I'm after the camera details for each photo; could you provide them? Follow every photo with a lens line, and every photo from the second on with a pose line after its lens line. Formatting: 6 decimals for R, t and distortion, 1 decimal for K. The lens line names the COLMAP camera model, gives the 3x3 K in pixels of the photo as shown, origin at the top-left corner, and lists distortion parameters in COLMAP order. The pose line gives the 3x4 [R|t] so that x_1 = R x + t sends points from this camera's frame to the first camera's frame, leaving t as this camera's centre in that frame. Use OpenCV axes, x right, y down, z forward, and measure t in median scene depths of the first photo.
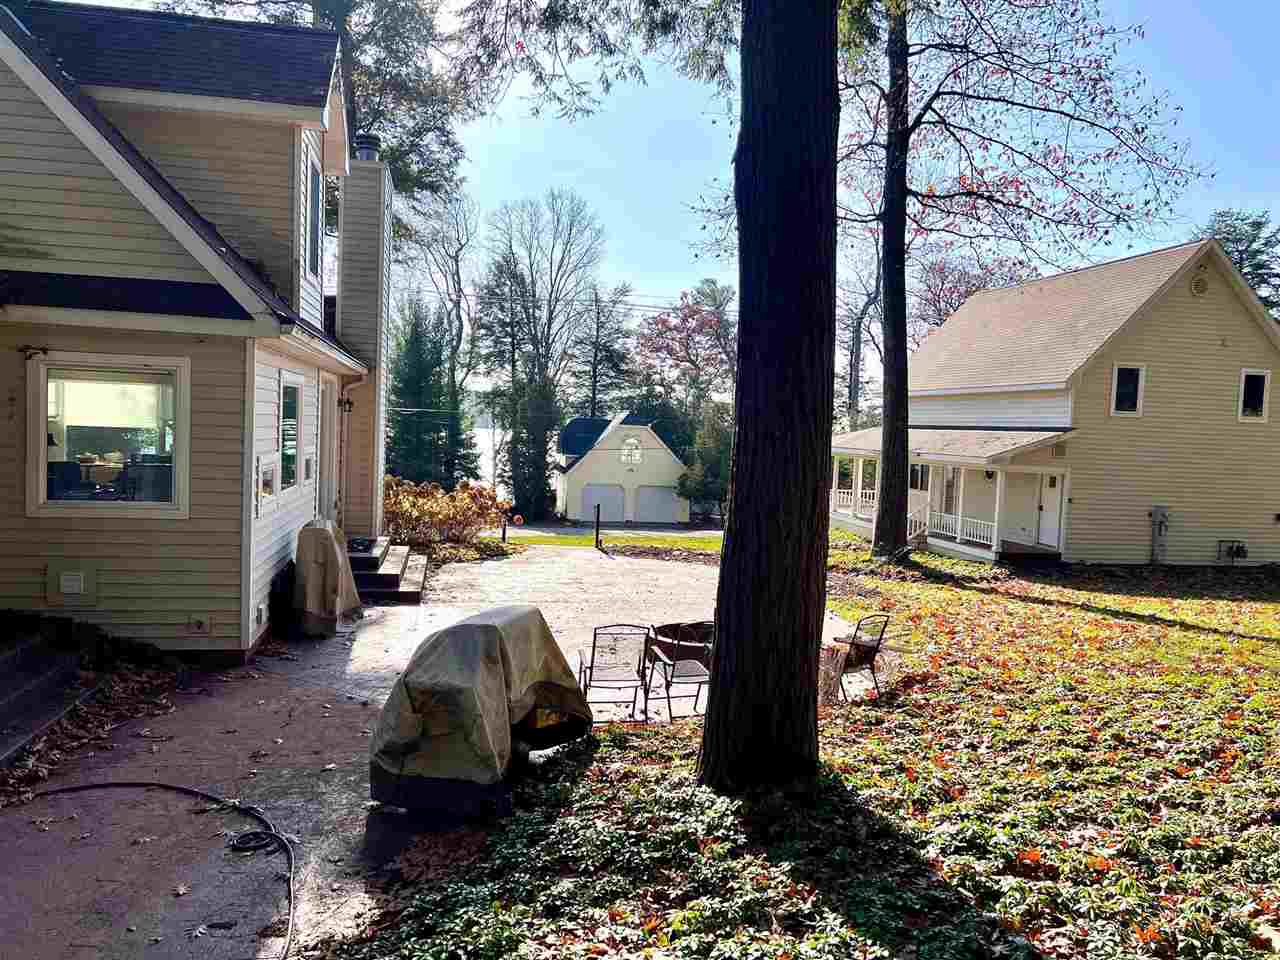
lens RADIAL K [[956.6, 0, 640.0], [0, 956.6, 480.0], [0, 0, 1]] dist [0.083590, -0.094506]
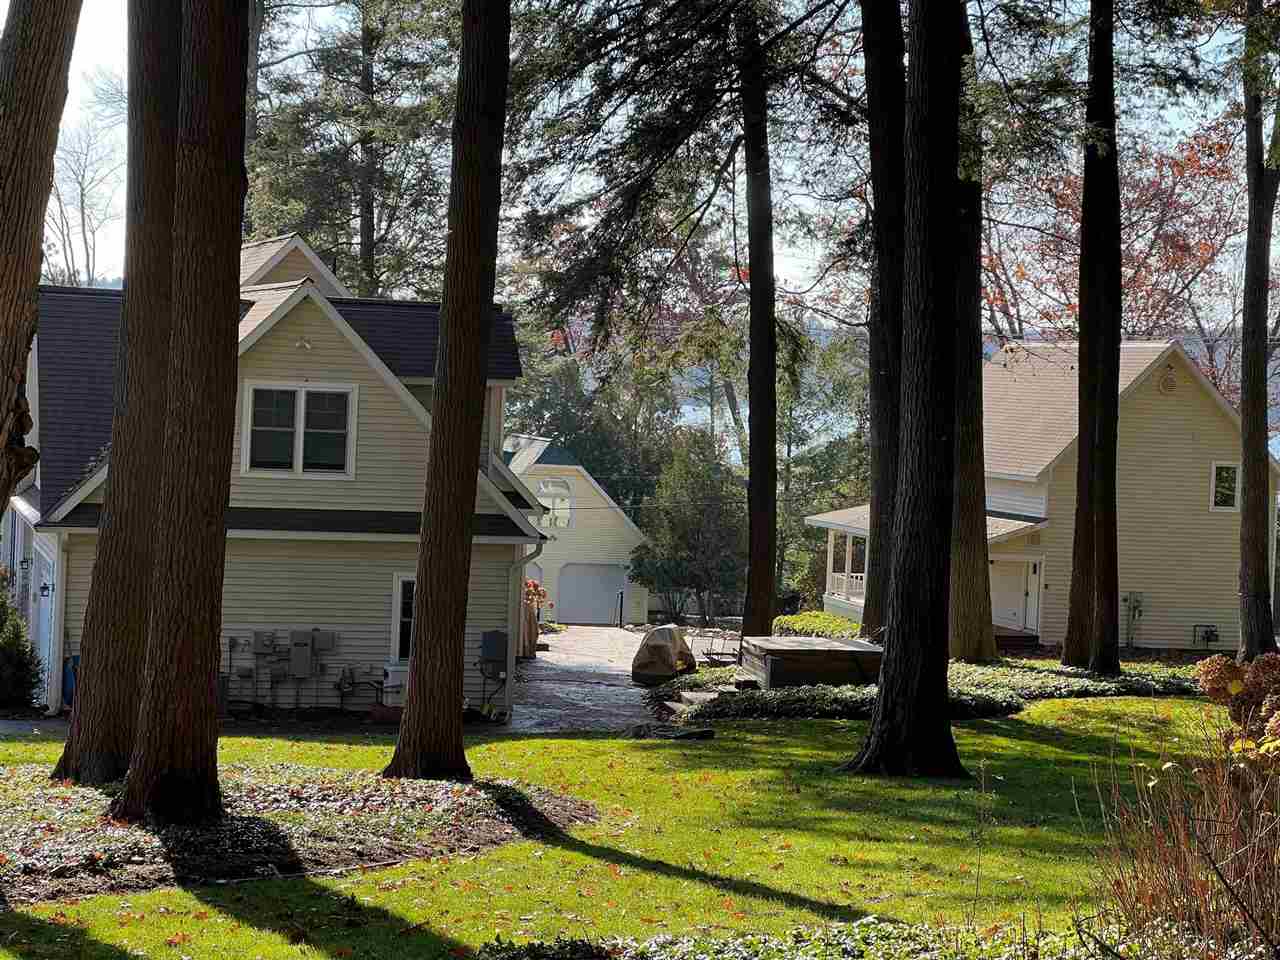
lens RADIAL K [[2866.4, 0, 644.5], [0, 2866.4, 432.7], [0, 0, 1]] dist [-0.112429, 5.467789]
pose [[0.996873, 0.001880, 0.079004, -0.237361], [0.000714, 0.999462, -0.032800, -0.043303], [-0.079023, 0.032754, 0.996335, -2.046395]]
